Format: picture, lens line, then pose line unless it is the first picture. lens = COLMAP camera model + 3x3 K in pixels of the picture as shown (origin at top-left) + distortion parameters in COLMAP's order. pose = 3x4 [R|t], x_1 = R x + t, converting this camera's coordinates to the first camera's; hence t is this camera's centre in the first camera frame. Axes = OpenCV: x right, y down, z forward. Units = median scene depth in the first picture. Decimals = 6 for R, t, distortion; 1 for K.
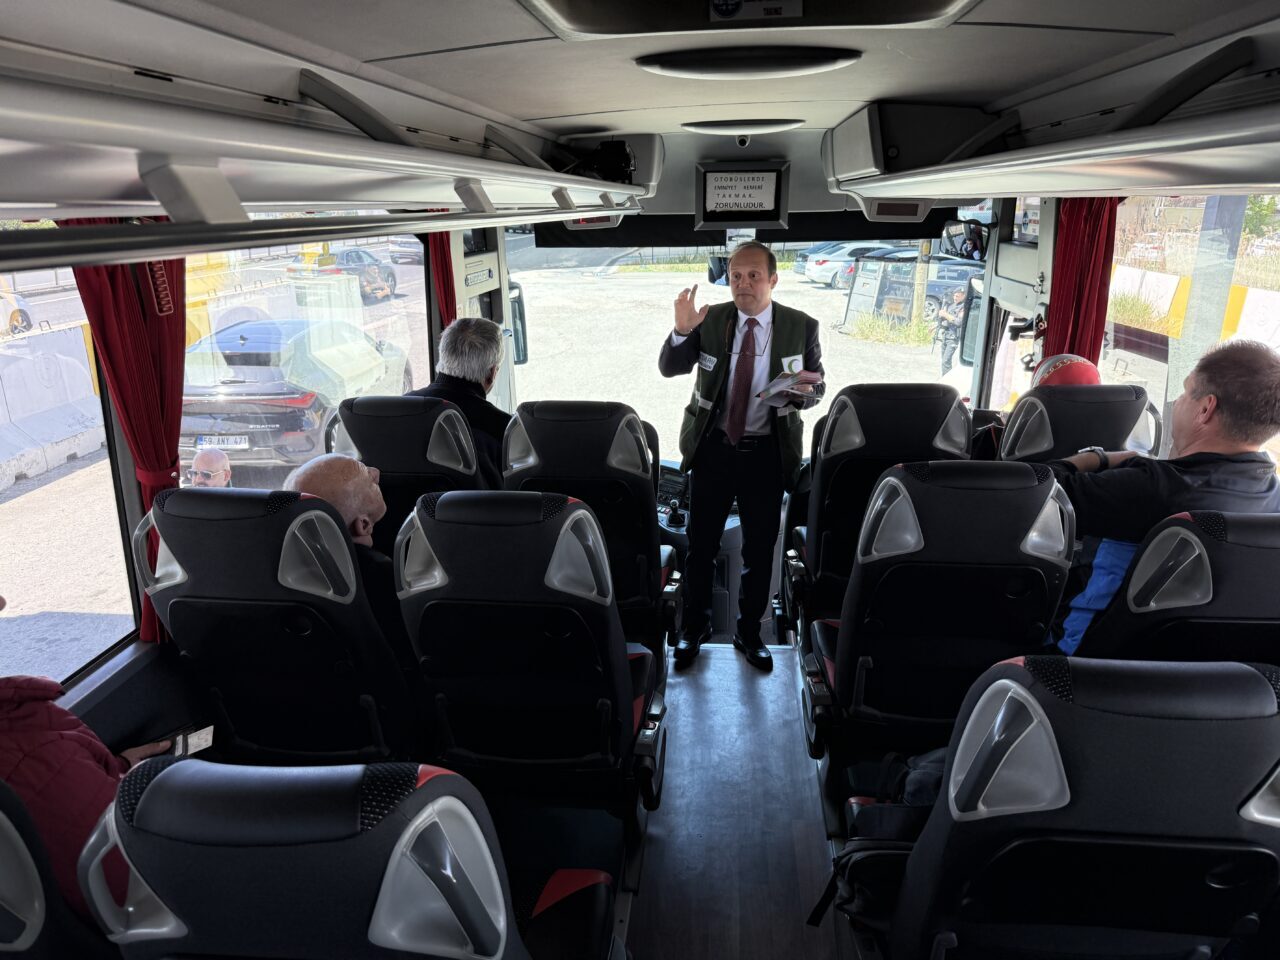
lens RADIAL K [[888.8, 0, 640.0], [0, 888.8, 480.0], [0, 0, 1]] dist [0.173622, -0.000080]
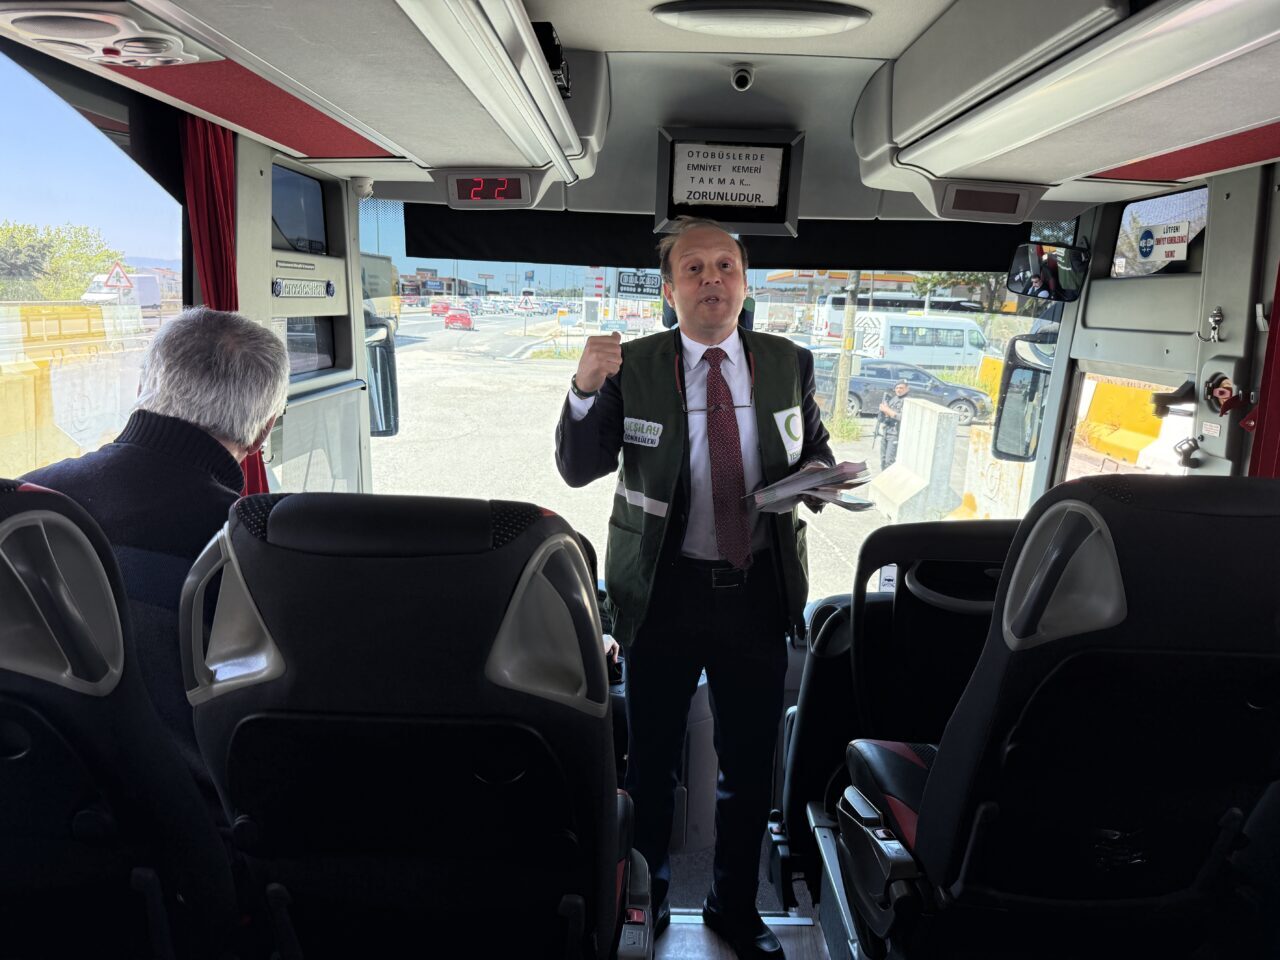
lens RADIAL K [[888.8, 0, 640.0], [0, 888.8, 480.0], [0, 0, 1]] dist [0.173622, -0.000080]
pose [[0.994584, 0.027230, 0.100302, -0.009336], [-0.017098, 0.994787, -0.100528, -0.036283], [-0.102516, 0.098269, 0.989866, 0.383887]]
